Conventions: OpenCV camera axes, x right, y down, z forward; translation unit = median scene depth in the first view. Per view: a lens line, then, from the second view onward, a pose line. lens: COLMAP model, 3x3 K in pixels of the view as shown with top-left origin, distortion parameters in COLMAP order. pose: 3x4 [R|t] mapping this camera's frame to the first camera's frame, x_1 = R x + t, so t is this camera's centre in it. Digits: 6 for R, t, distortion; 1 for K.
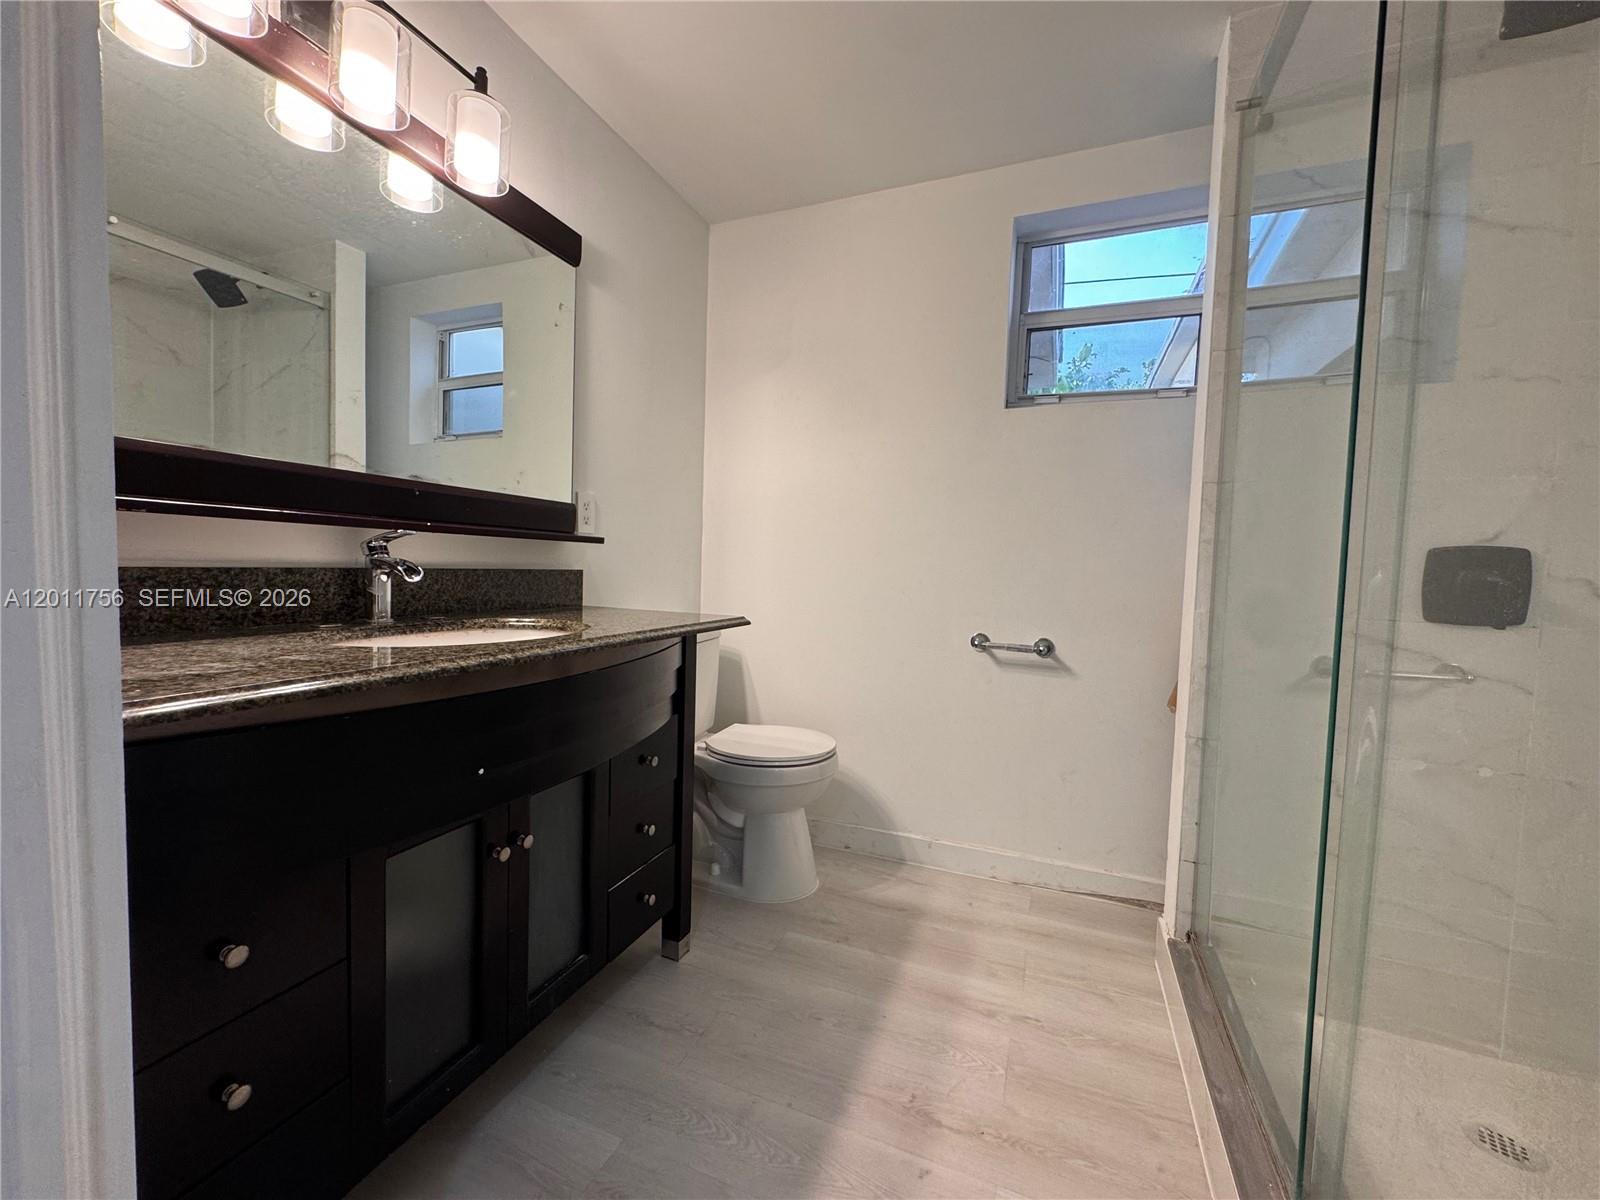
lens RADIAL K [[639.9, 0, 798.0], [0, 639.9, 599.1], [0, 0, 1]] dist [-0.004367, 0.000367]
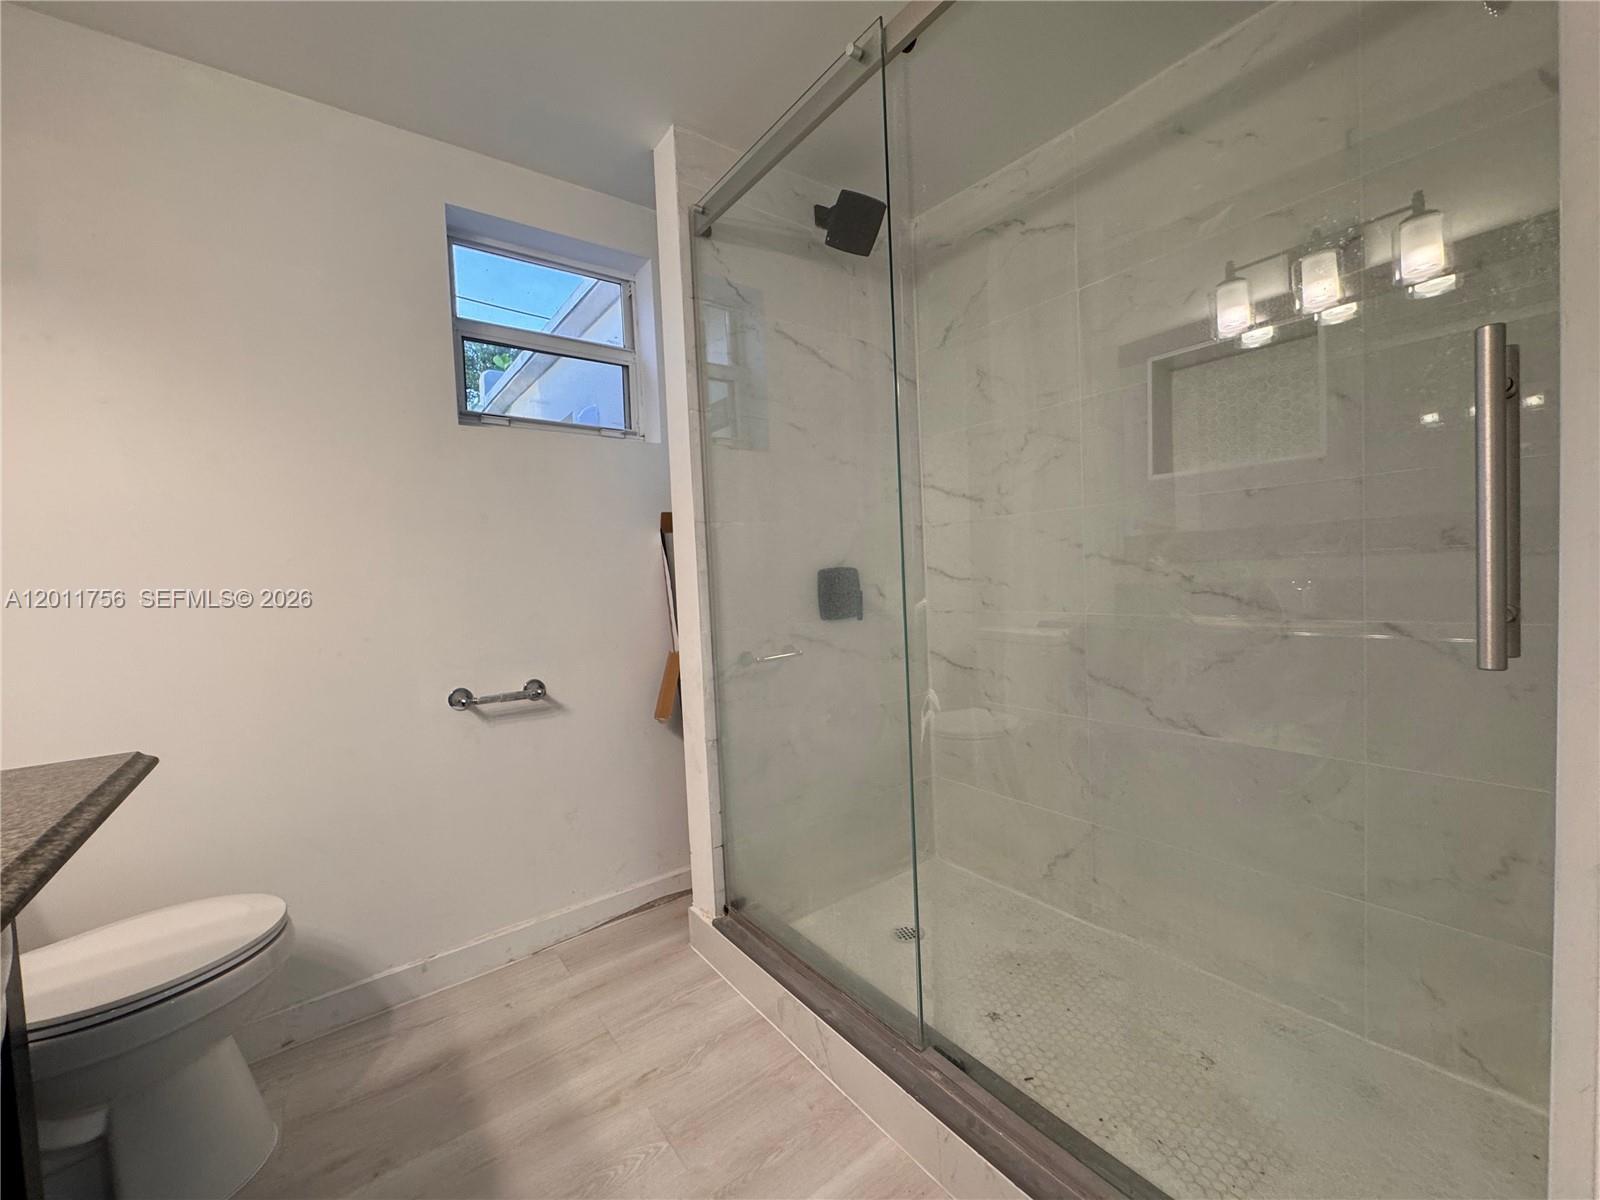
lens RADIAL K [[639.9, 0, 798.0], [0, 639.9, 599.1], [0, 0, 1]] dist [-0.004367, 0.000367]
pose [[0.510598, -0.090433, 0.855051, -0.220778], [0.106951, 0.993410, 0.041200, -0.056922], [-0.853142, 0.070412, 0.516905, 0.200386]]
